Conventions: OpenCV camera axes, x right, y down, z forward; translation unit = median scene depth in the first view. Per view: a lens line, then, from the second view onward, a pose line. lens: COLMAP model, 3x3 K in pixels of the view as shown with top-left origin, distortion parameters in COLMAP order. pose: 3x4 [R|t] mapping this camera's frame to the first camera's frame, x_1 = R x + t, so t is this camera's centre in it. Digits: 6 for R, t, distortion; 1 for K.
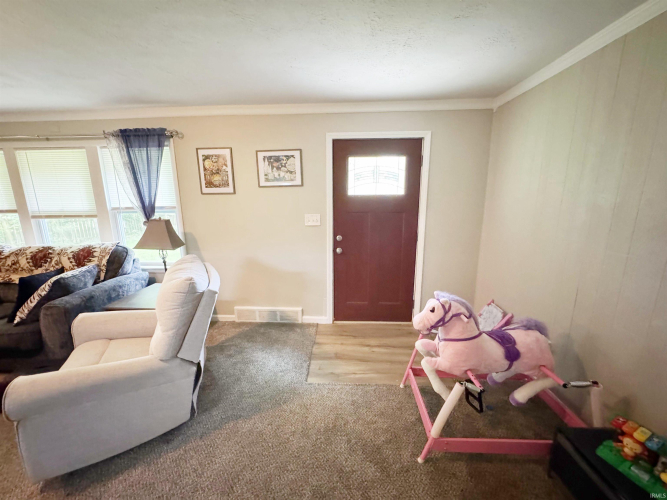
lens RADIAL K [[265.5, 0, 333.5], [0, 265.5, 250.0], [0, 0, 1]] dist [-0.002658, 0.000199]
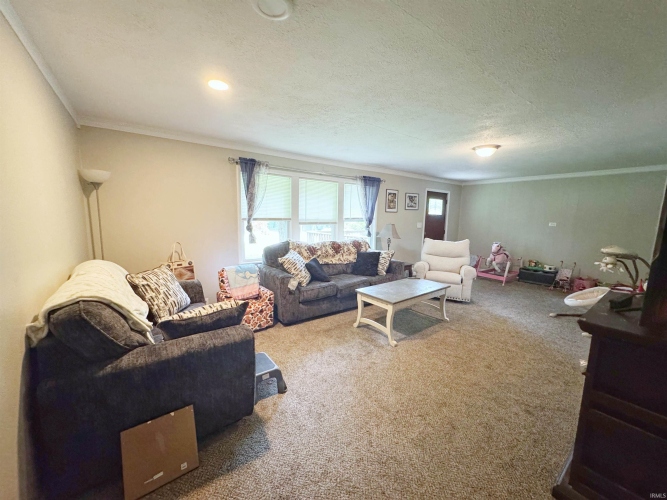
lens RADIAL K [[265.5, 0, 333.5], [0, 265.5, 250.0], [0, 0, 1]] dist [-0.002658, 0.000199]
pose [[0.774844, -0.057388, 0.629543, -2.087288], [0.096736, 0.994906, -0.028368, 0.086542], [-0.624708, 0.082880, 0.776448, -0.253038]]
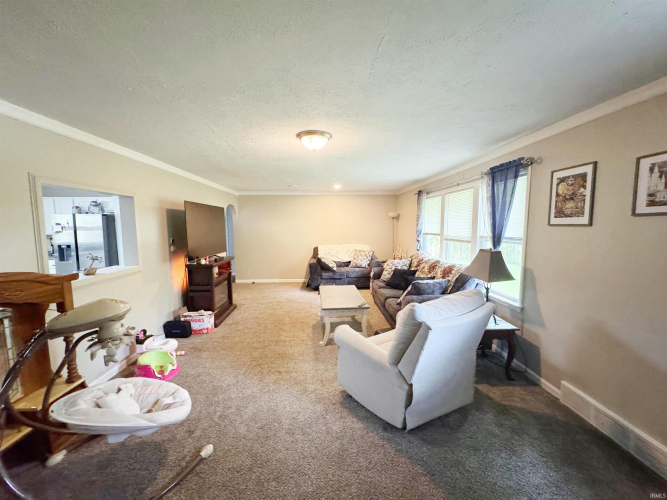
lens RADIAL K [[265.5, 0, 333.5], [0, 265.5, 250.0], [0, 0, 1]] dist [-0.002658, 0.000199]
pose [[0.092798, 0.104619, -0.990173, 0.269458], [-0.193837, 0.977336, 0.085096, -0.079303], [0.976635, 0.184036, 0.110974, 0.279137]]
